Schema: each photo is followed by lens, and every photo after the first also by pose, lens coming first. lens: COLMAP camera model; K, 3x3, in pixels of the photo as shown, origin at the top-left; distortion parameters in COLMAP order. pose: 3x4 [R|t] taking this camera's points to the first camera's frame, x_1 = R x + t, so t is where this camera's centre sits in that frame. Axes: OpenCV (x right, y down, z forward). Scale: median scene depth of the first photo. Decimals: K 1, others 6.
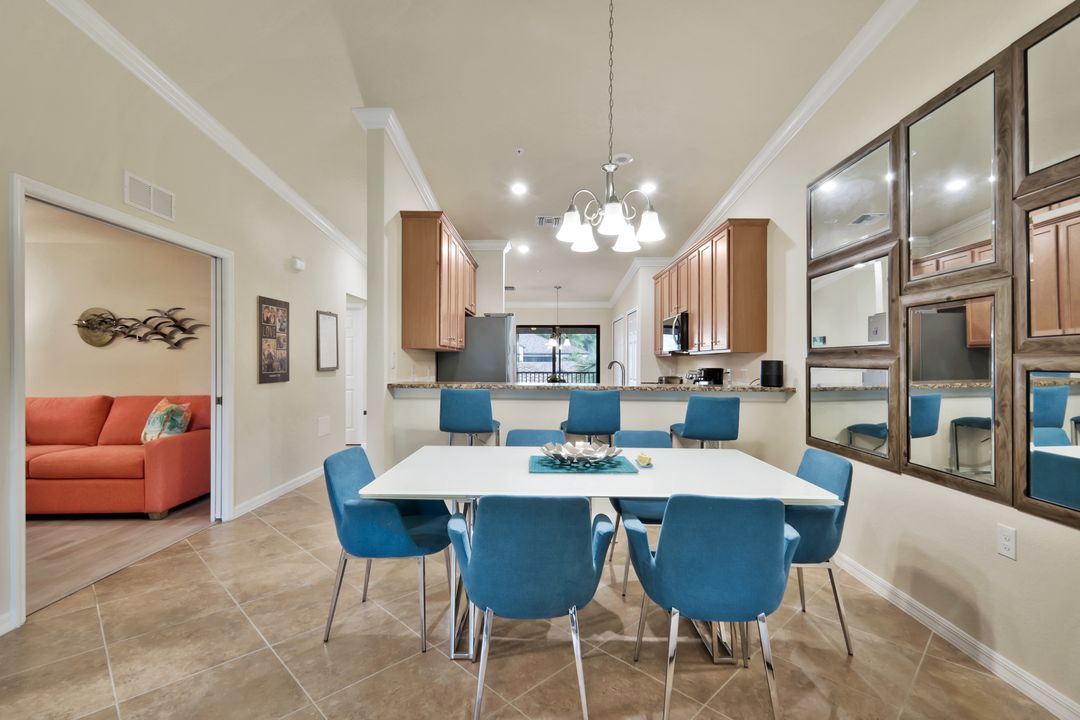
lens RADIAL K [[493.6, 0, 541.7], [0, 493.6, 362.9], [0, 0, 1]] dist [0.006821, -0.000060]
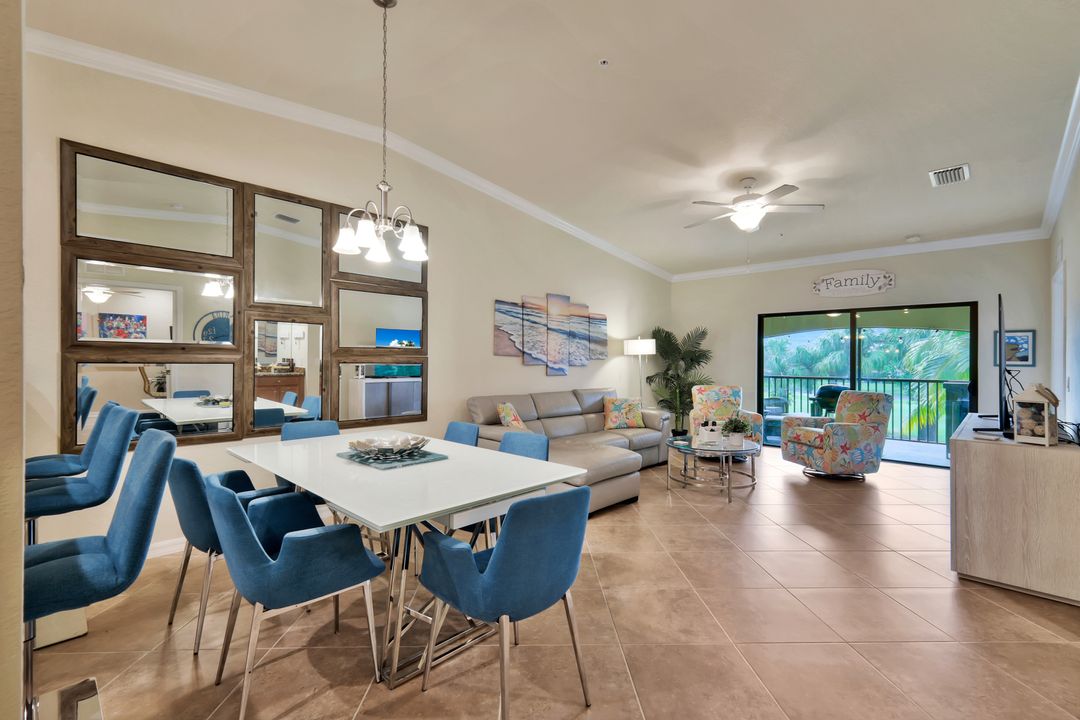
lens RADIAL K [[471.1, 0, 539.0], [0, 471.1, 357.9], [0, 0, 1]] dist [0.002250, -0.000101]
pose [[-0.723305, -0.002531, 0.690524, -0.476836], [-0.008315, 0.999953, -0.005045, -0.001569], [-0.690479, -0.009391, -0.723292, 0.847999]]
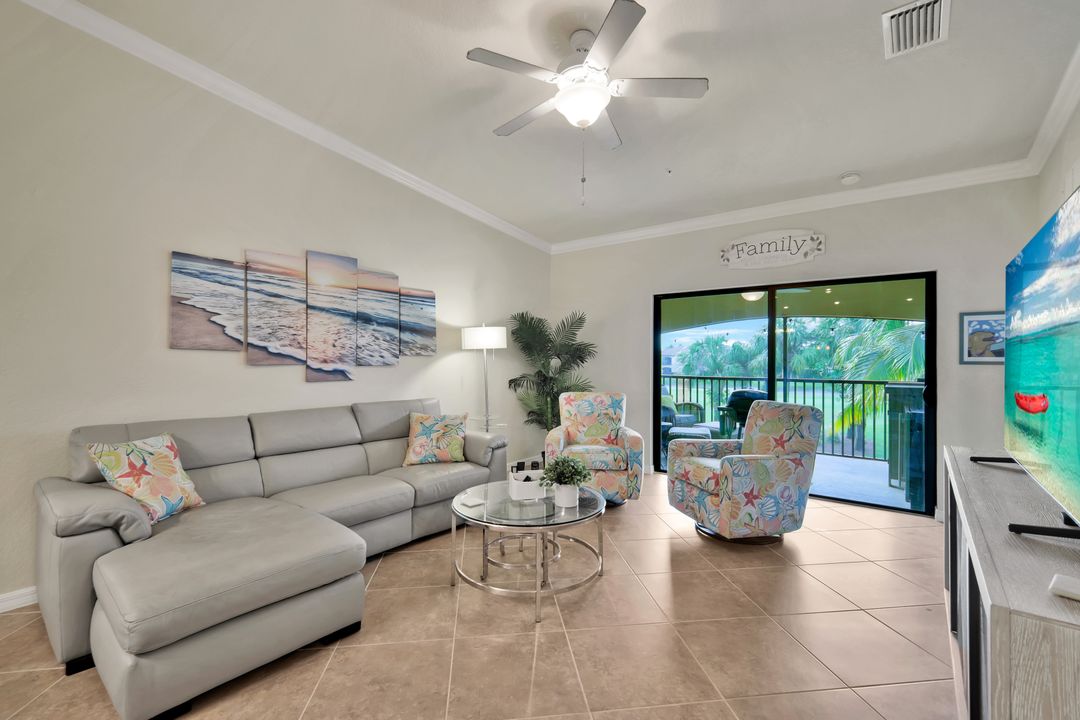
lens RADIAL K [[471.1, 0, 542.4], [0, 471.1, 356.5], [0, 0, 1]] dist [0.002250, -0.000101]
pose [[-0.791826, -0.002225, 0.610742, -0.409537], [-0.005631, 0.999977, -0.003657, -0.002638], [-0.610720, -0.006334, -0.791821, 0.263467]]
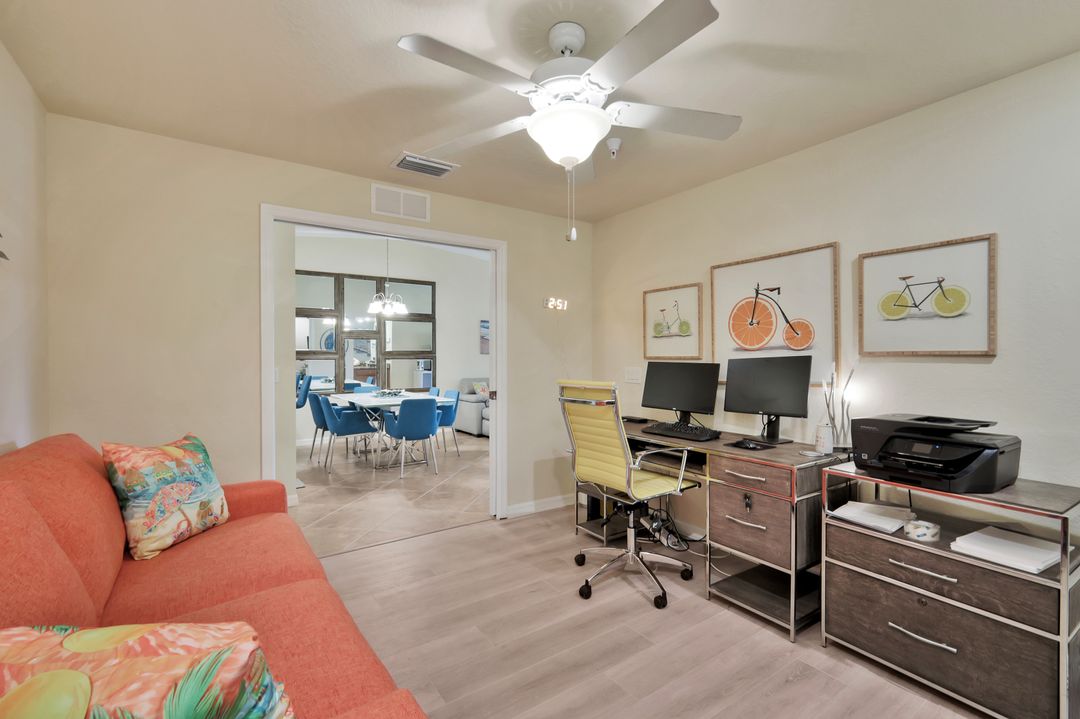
lens RADIAL K [[471.1, 0, 537.3], [0, 471.1, 357.6], [0, 0, 1]] dist [0.002250, -0.000101]
pose [[-0.564863, 0.000267, 0.825184, -1.348806], [0.001152, 0.999999, 0.000466, 0.001134], [-0.825184, 0.001214, -0.564863, 0.983701]]
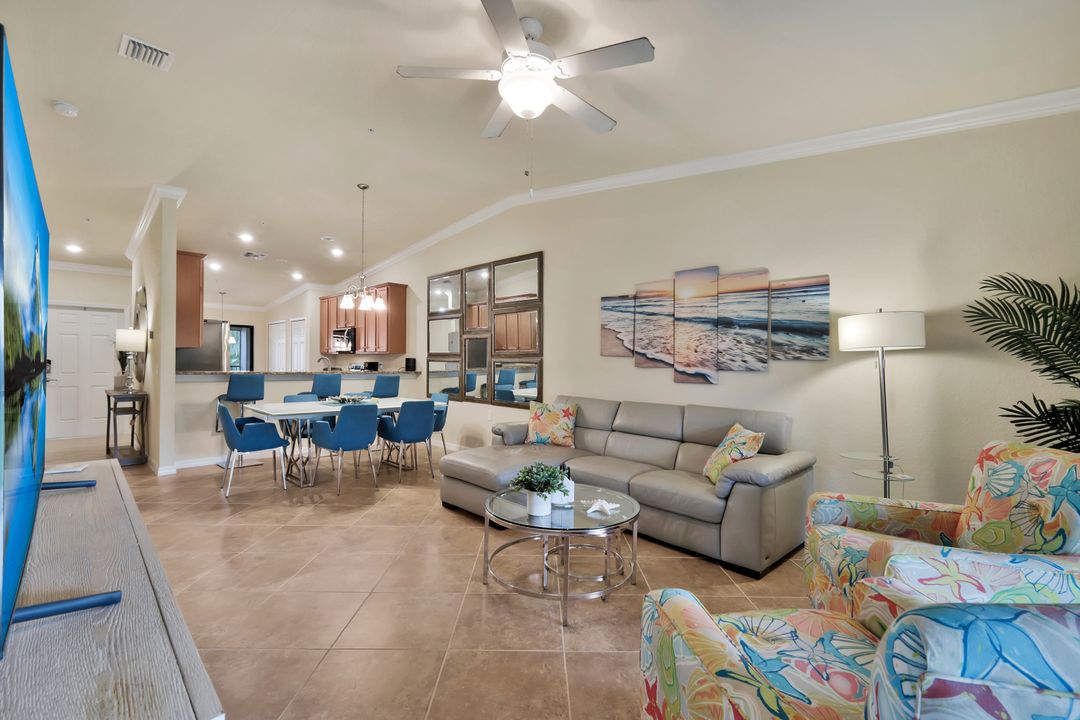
lens RADIAL K [[471.1, 0, 542.5], [0, 471.1, 363.5], [0, 0, 1]] dist [0.002250, -0.000101]
pose [[0.699306, -0.000598, 0.714822, -0.476923], [-0.008417, 0.999923, 0.009071, -0.004678], [-0.714773, -0.012360, 0.699247, -0.652914]]
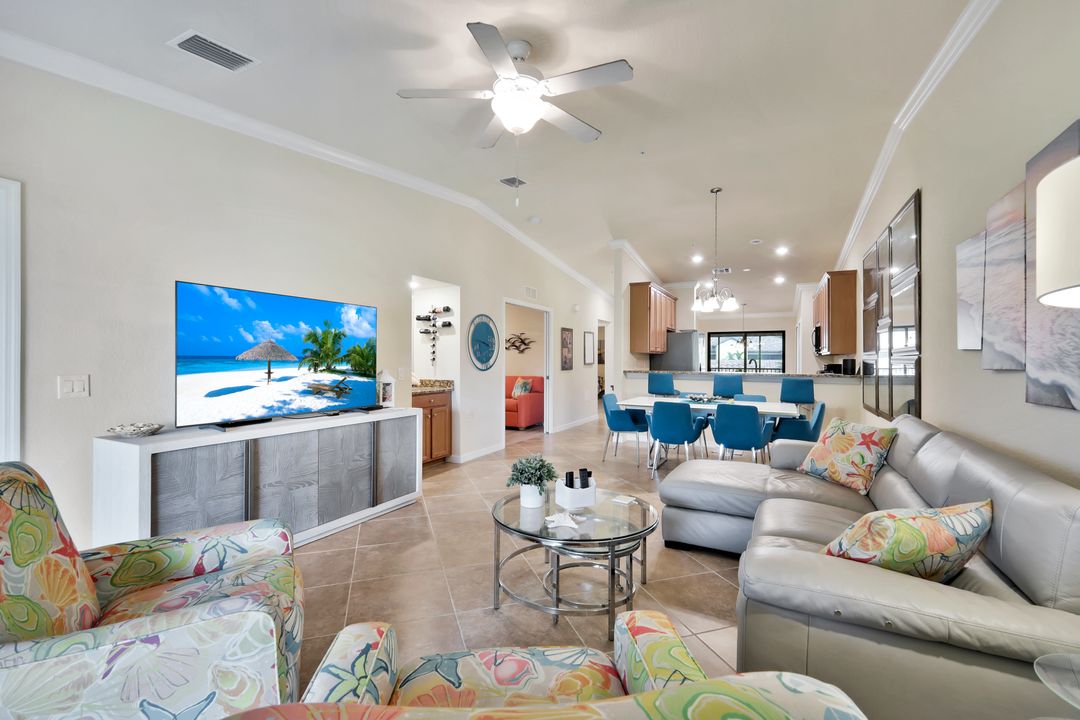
lens RADIAL K [[471.1, 0, 545.2], [0, 471.1, 360.6], [0, 0, 1]] dist [0.002250, -0.000101]
pose [[0.899305, 0.001162, -0.437321, 0.217330], [-0.001300, 0.999999, -0.000016, 0.001449], [0.437321, 0.000583, 0.899305, -0.778700]]
